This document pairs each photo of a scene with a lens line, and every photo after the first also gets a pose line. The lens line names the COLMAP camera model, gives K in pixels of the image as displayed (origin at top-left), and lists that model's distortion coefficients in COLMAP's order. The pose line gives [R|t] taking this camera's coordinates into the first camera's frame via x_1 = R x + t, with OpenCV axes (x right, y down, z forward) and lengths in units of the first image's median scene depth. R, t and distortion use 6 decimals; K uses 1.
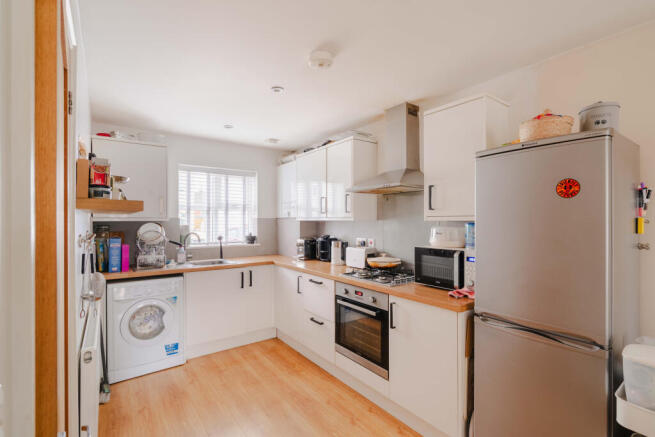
lens RADIAL K [[302.9, 0, 331.1], [0, 302.9, 219.7], [0, 0, 1]] dist [-0.009985, 0.002756]
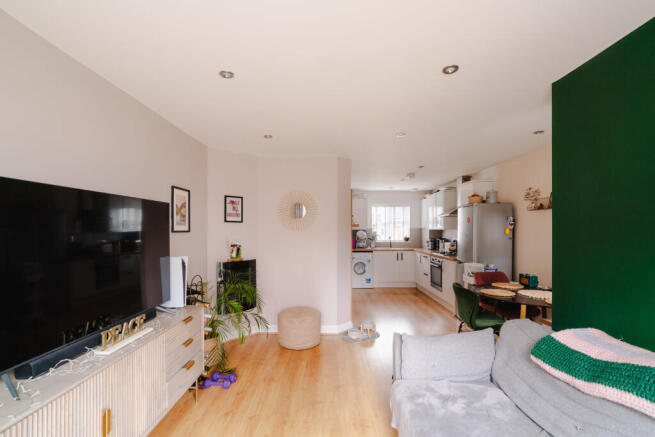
lens RADIAL K [[302.9, 0, 320.3], [0, 302.9, 229.8], [0, 0, 1]] dist [-0.009985, 0.002756]
pose [[0.775263, -0.002499, -0.631633, 0.722747], [0.003992, 0.999992, 0.000943, 0.001633], [0.631625, -0.003253, 0.775267, -1.153161]]
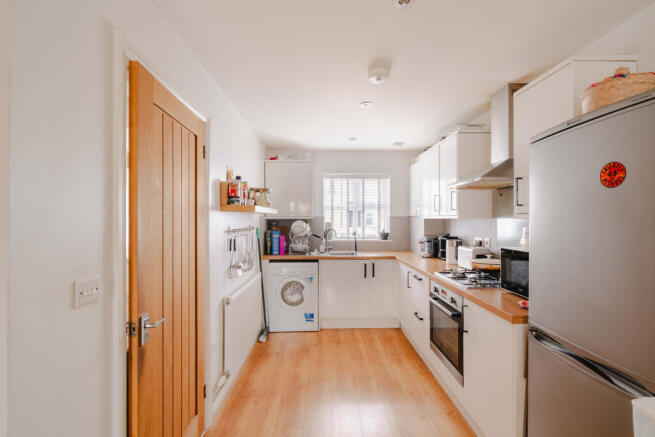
lens RADIAL K [[302.9, 0, 329.8], [0, 302.9, 217.1], [0, 0, 1]] dist [-0.009985, 0.002756]
pose [[0.813207, -0.003336, -0.581965, 0.292722], [0.001498, 0.999992, -0.003639, 0.001507], [0.581973, 0.002087, 0.813206, -0.010264]]
